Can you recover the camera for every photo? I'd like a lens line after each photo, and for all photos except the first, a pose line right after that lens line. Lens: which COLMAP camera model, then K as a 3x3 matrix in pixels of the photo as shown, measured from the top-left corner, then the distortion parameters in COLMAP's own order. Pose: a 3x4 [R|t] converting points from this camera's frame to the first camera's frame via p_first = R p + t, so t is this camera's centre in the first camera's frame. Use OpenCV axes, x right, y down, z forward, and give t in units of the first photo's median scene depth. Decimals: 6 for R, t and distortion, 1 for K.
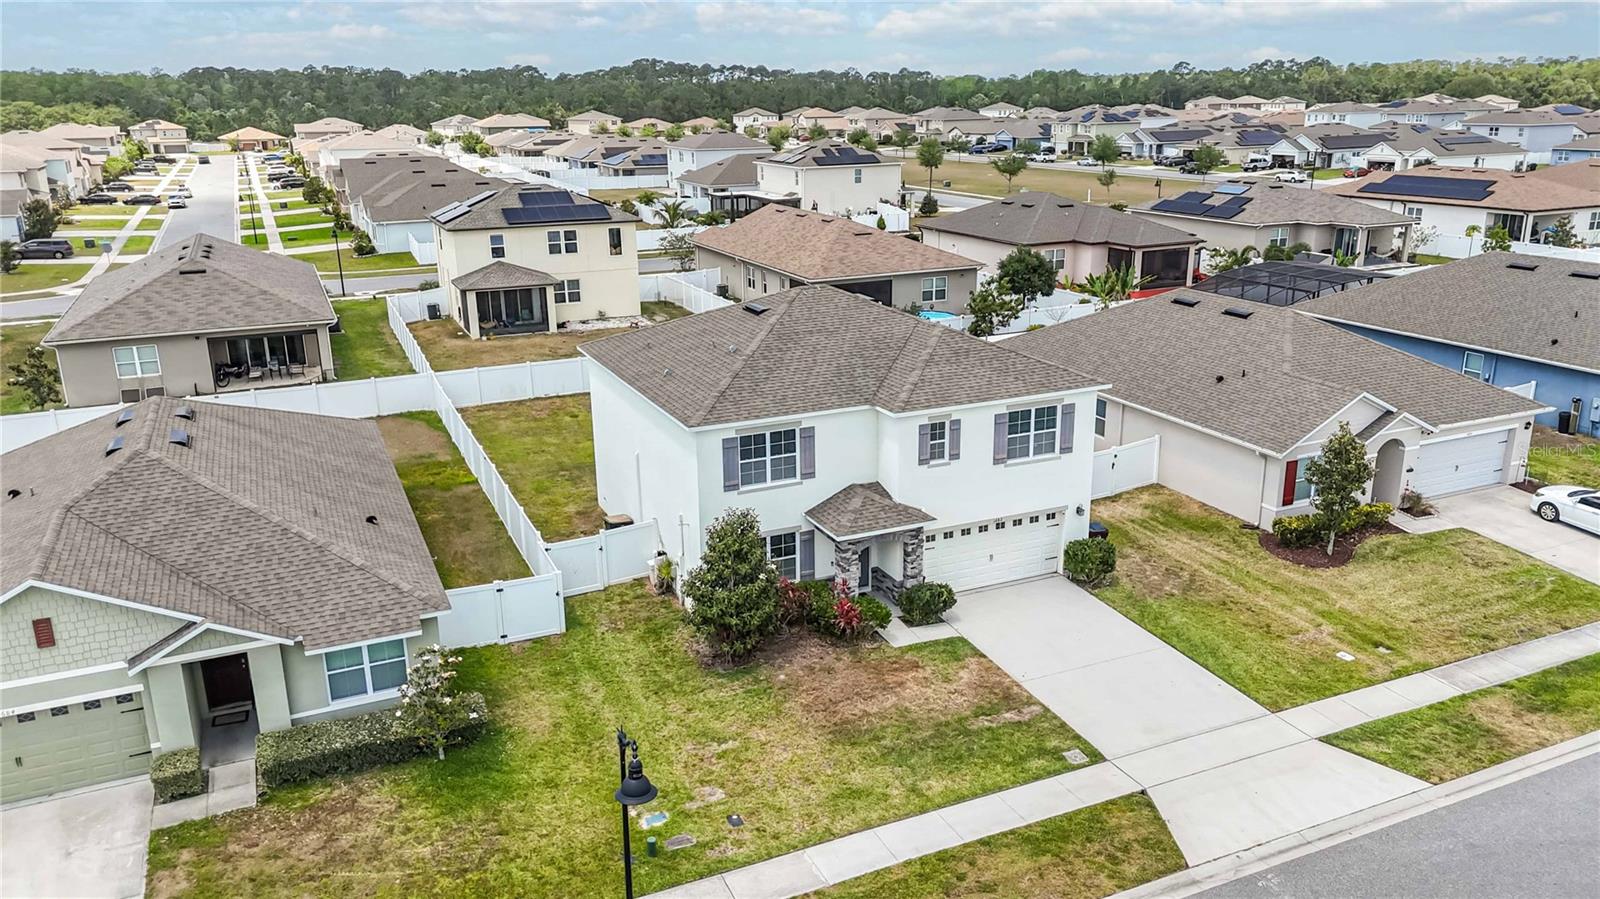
lens RADIAL K [[1174.2, 0, 806.0], [0, 1174.2, 448.8], [0, 0, 1]] dist [0.076135, -0.075565]
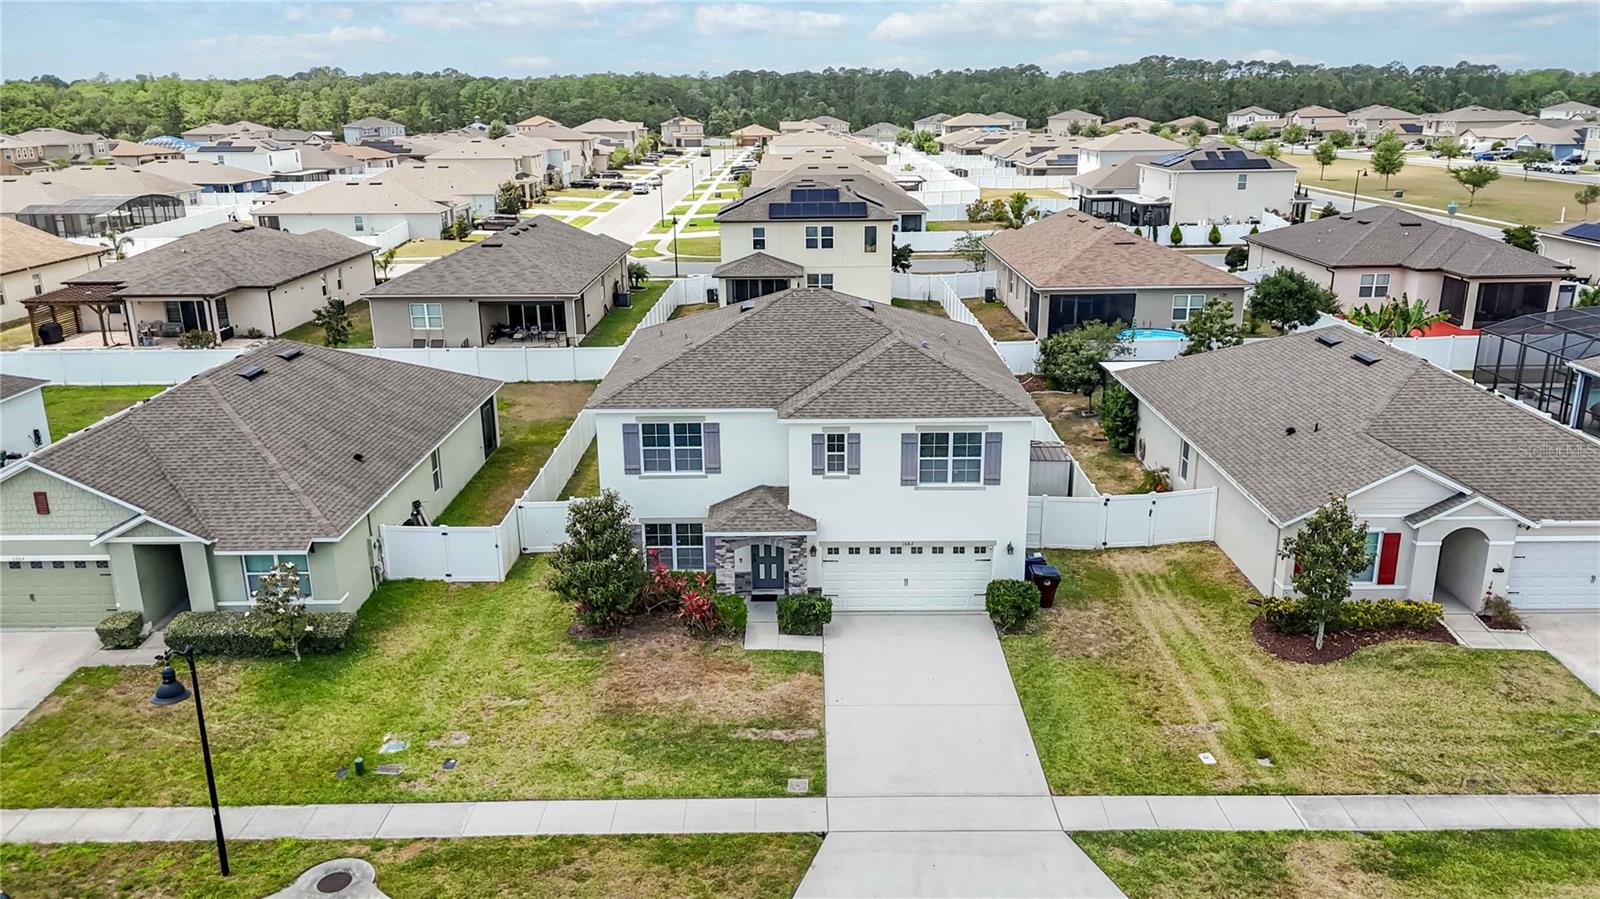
lens RADIAL K [[1174.2, 0, 806.0], [0, 1174.2, 448.8], [0, 0, 1]] dist [0.076135, -0.075565]
pose [[0.910693, 0.123974, -0.394042, 0.441888], [-0.123455, 0.991989, 0.026779, -0.030795], [0.394205, 0.024259, 0.918702, 0.081310]]
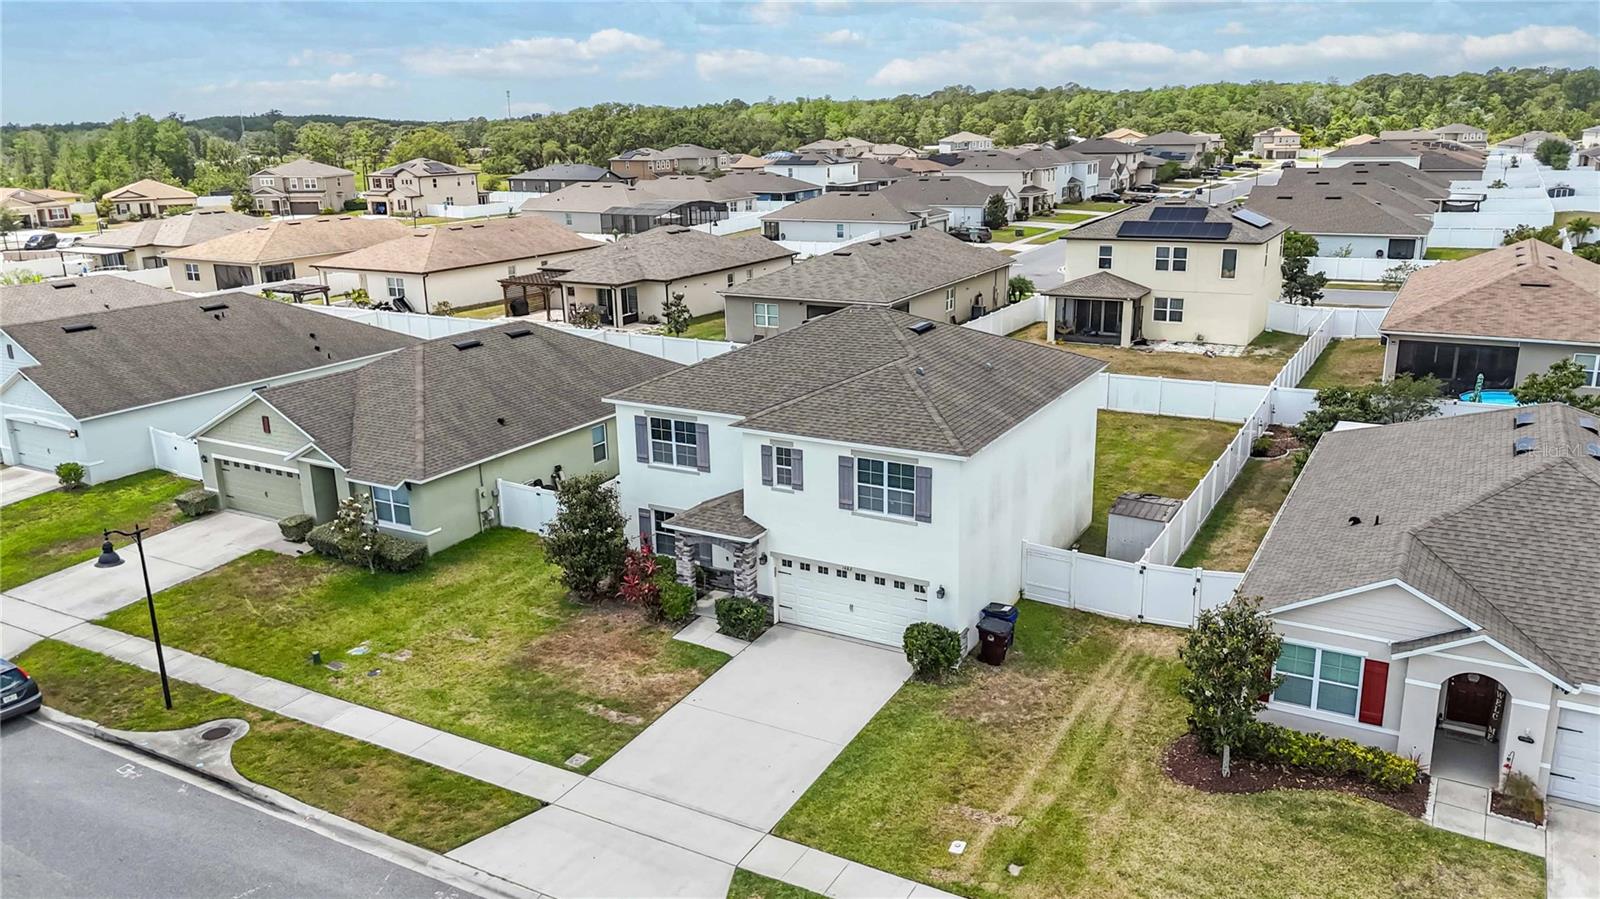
lens RADIAL K [[1174.2, 0, 806.0], [0, 1174.2, 448.8], [0, 0, 1]] dist [0.076135, -0.075565]
pose [[0.587863, 0.221430, -0.778066, 0.831297], [-0.224198, 0.968729, 0.106299, -0.121934], [0.777273, 0.111951, 0.619124, 0.367410]]
